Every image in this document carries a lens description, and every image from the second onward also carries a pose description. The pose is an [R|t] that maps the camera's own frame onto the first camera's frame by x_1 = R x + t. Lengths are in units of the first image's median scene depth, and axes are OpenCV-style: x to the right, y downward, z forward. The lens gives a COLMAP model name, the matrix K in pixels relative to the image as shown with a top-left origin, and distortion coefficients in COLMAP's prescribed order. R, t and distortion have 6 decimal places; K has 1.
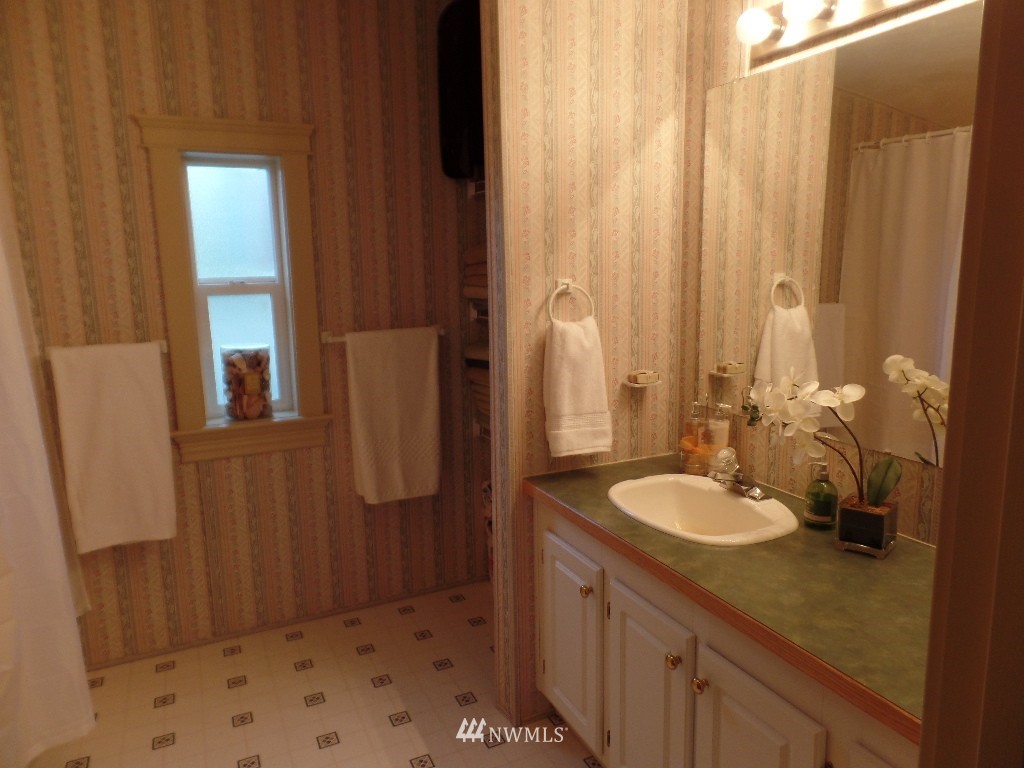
lens RADIAL K [[699.1, 0, 511.2], [0, 699.1, 385.9], [0, 0, 1]] dist [0.006439, -0.000061]
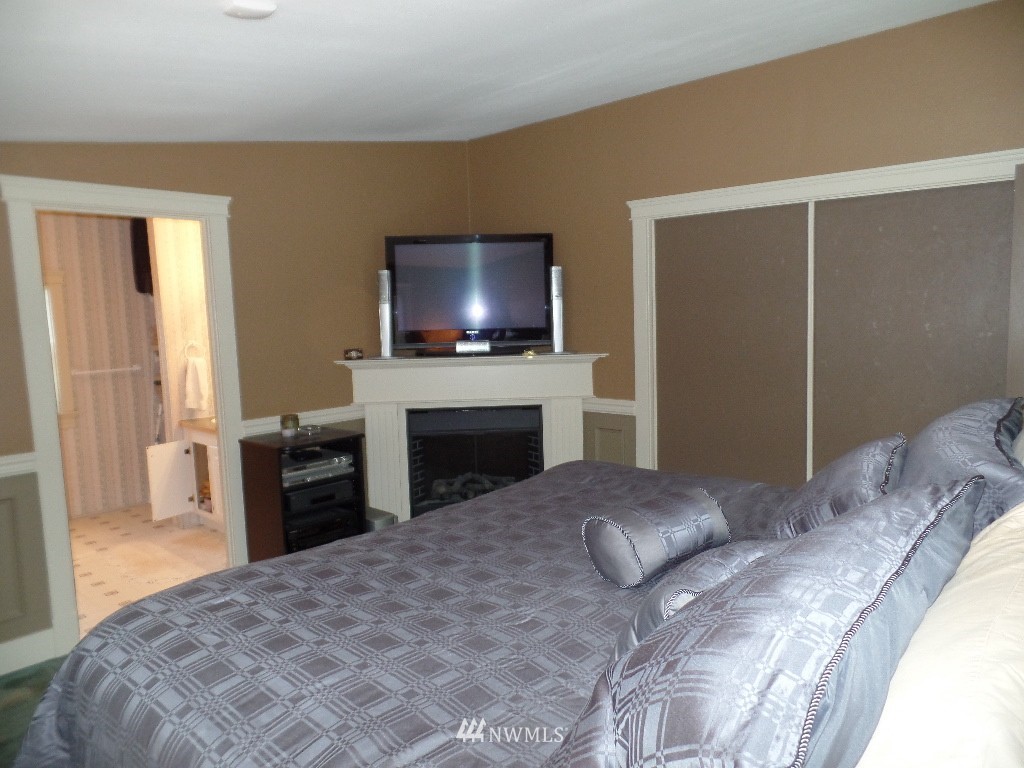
lens RADIAL K [[699.1, 0, 514.5], [0, 699.1, 386.6], [0, 0, 1]] dist [0.006439, -0.000061]
pose [[0.928229, -0.050823, 0.368521, 0.179789], [0.078874, 0.994989, -0.061448, 0.211491], [-0.363551, 0.086104, 0.927586, -1.440026]]
